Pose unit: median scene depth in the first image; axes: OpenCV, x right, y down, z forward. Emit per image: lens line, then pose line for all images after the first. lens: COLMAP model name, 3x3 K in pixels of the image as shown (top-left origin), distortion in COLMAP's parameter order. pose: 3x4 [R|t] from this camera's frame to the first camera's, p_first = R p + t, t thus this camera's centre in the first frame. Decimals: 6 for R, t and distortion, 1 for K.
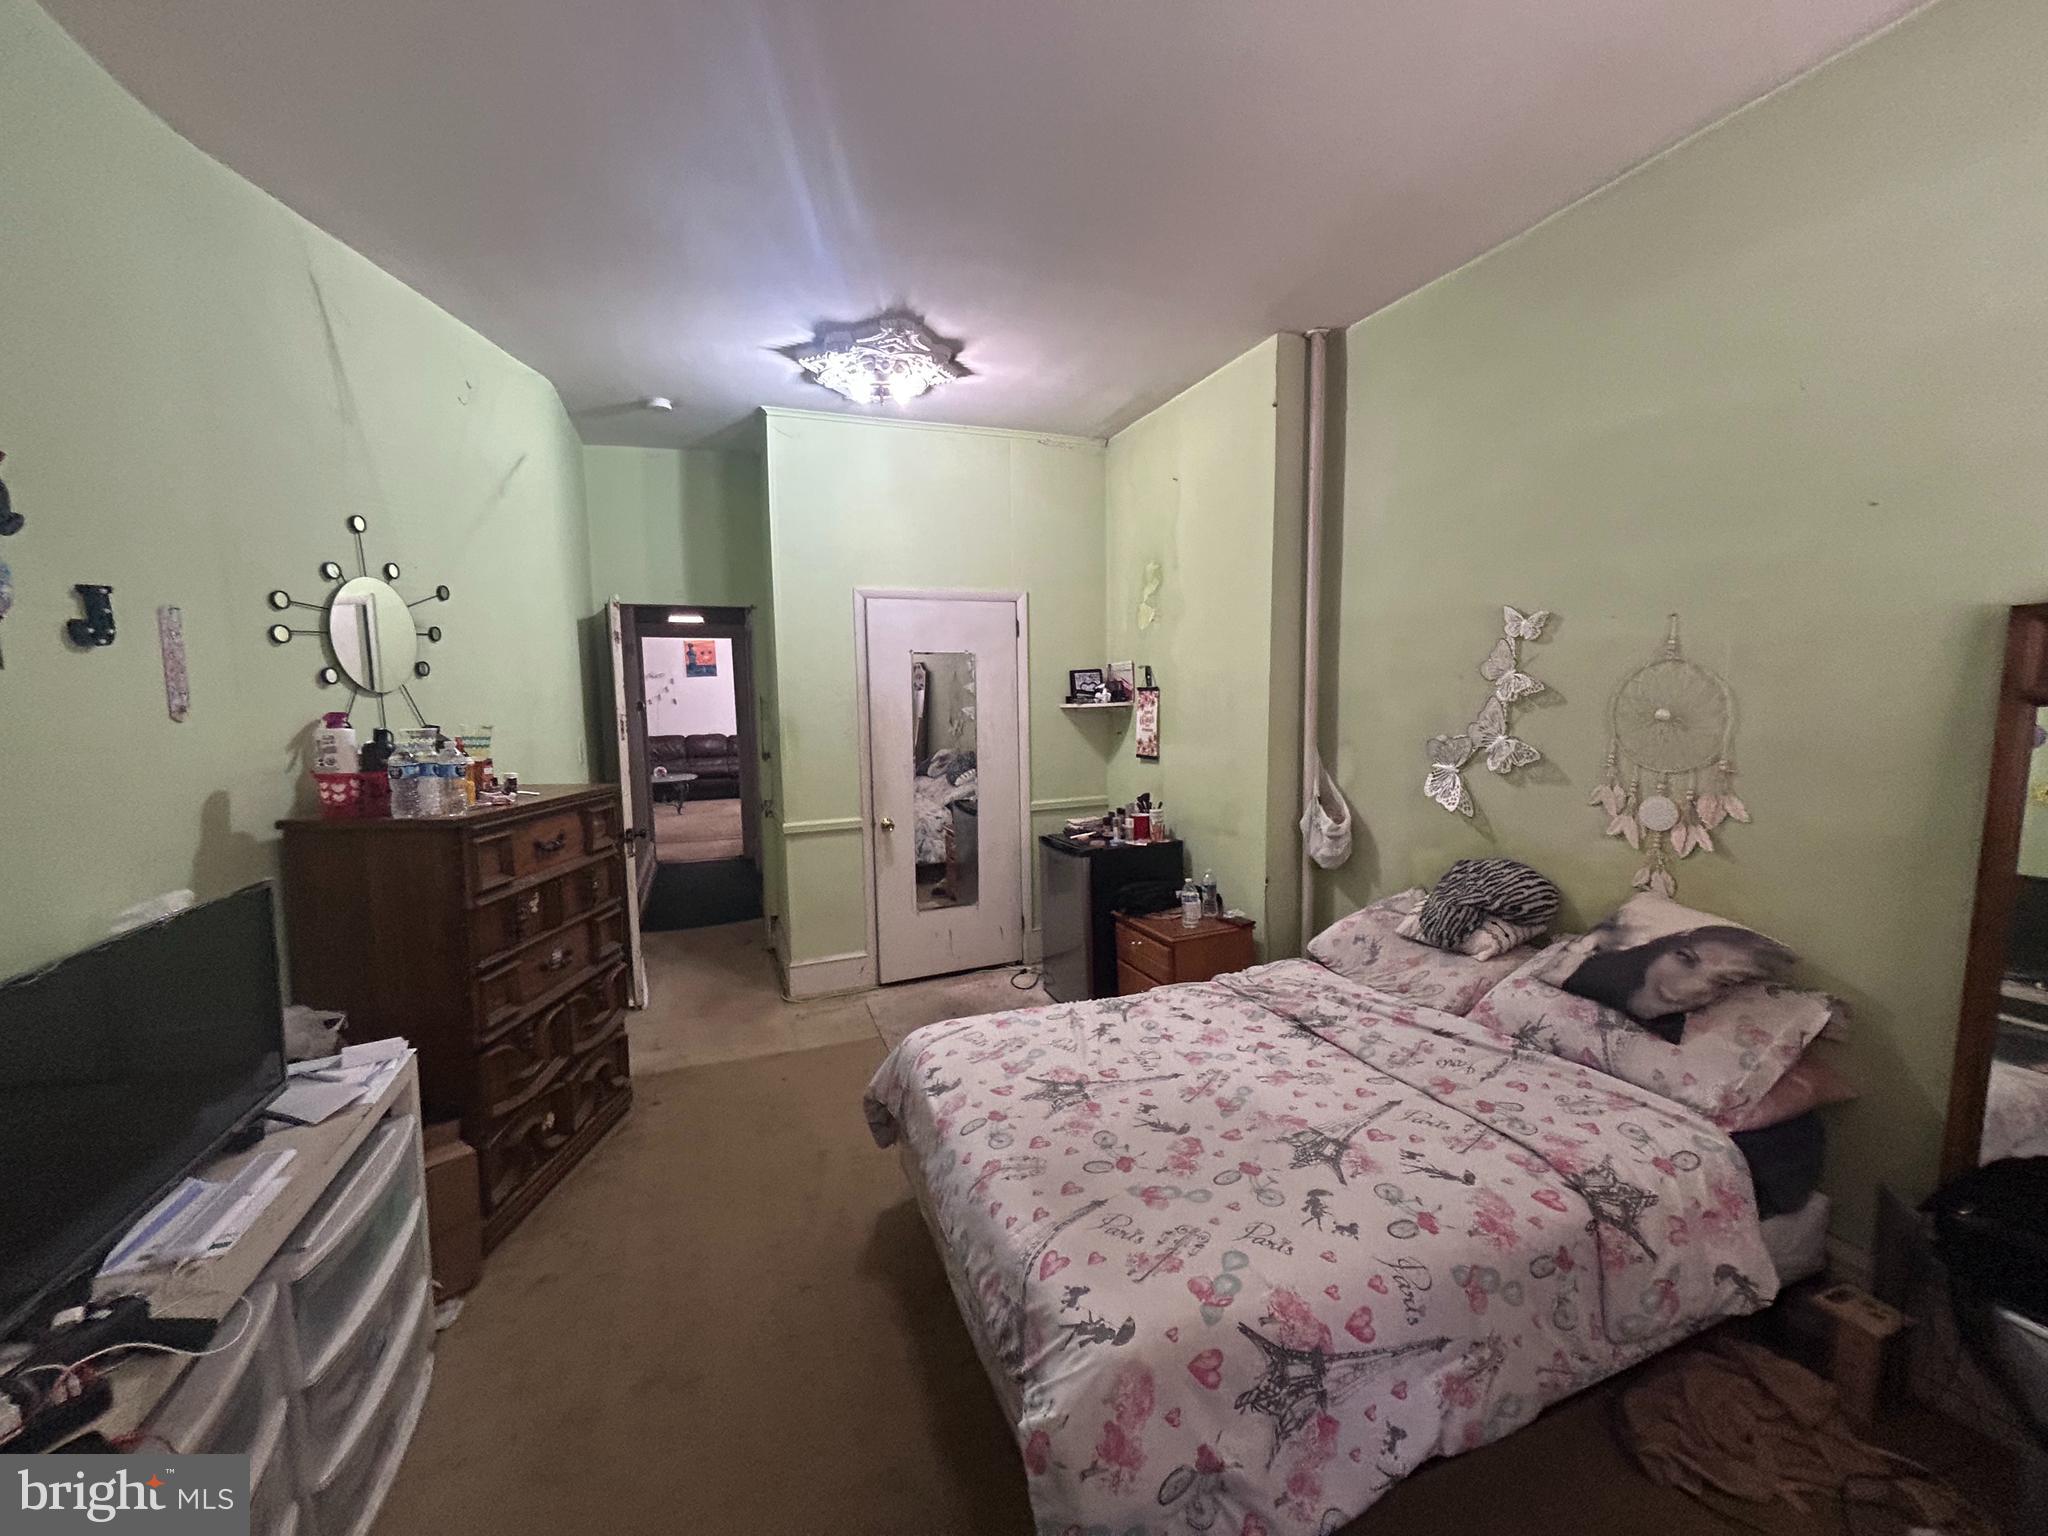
lens RADIAL K [[818.3, 0, 1031.0], [0, 818.3, 766.9], [0, 0, 1]] dist [-0.000367, 0.000282]
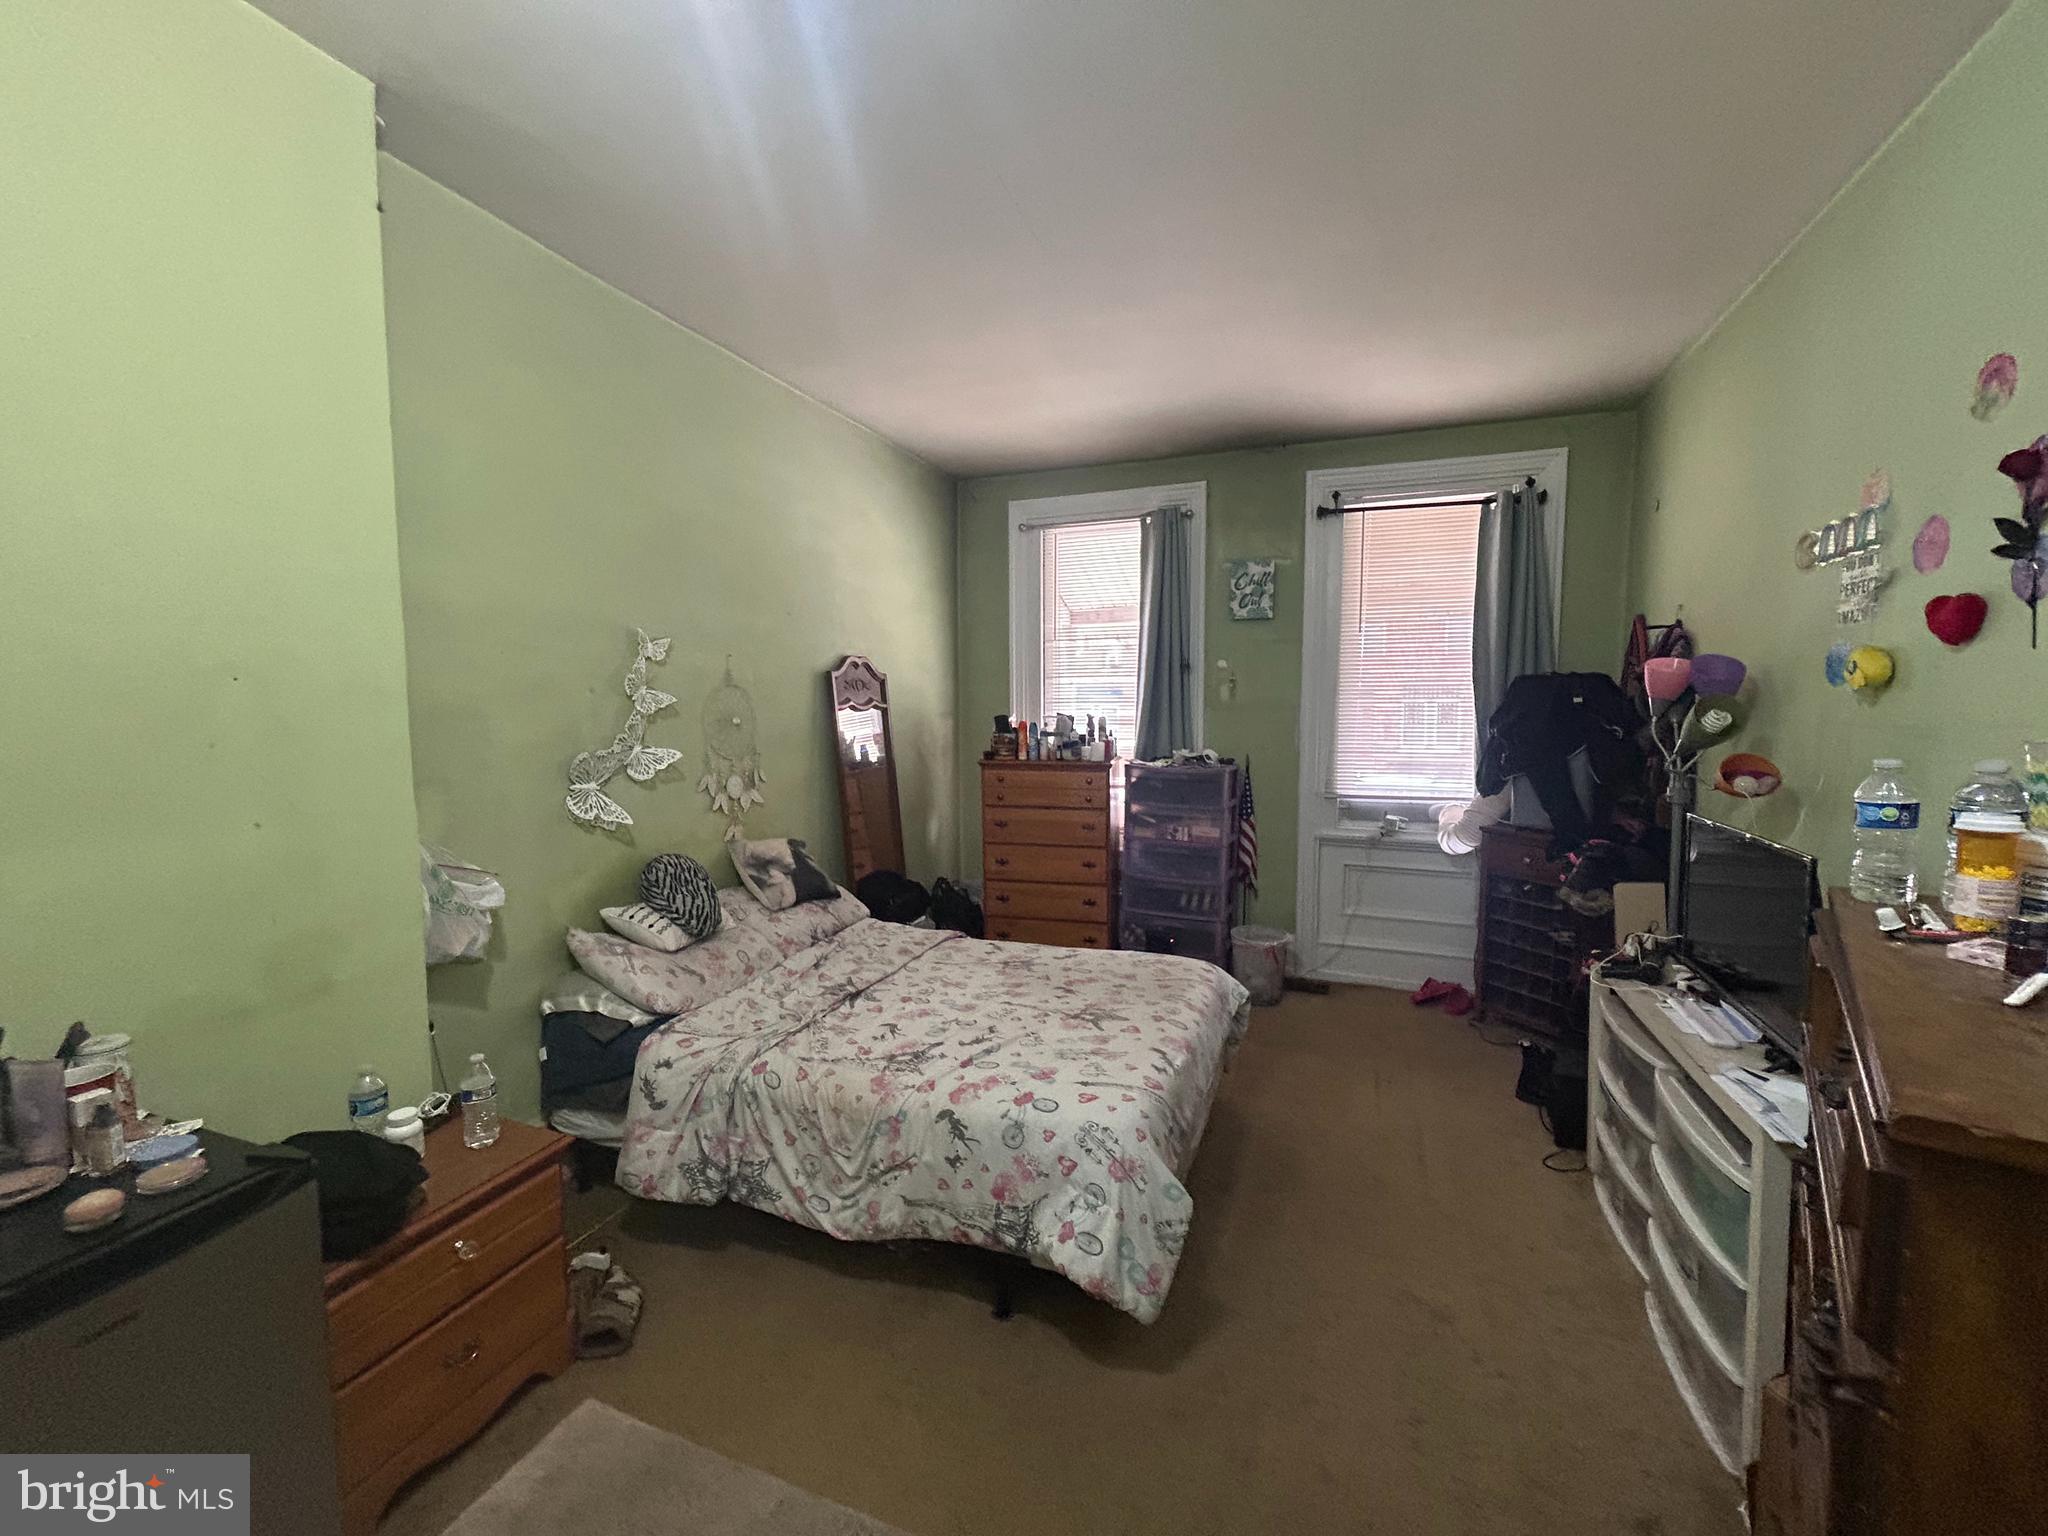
lens RADIAL K [[818.3, 0, 1033.7], [0, 818.3, 766.7], [0, 0, 1]] dist [-0.000367, 0.000282]
pose [[-0.734566, -0.032656, 0.677751, -0.691402], [0.080361, 0.987625, 0.134684, -0.146411], [-0.673762, 0.153399, -0.722851, 1.812603]]
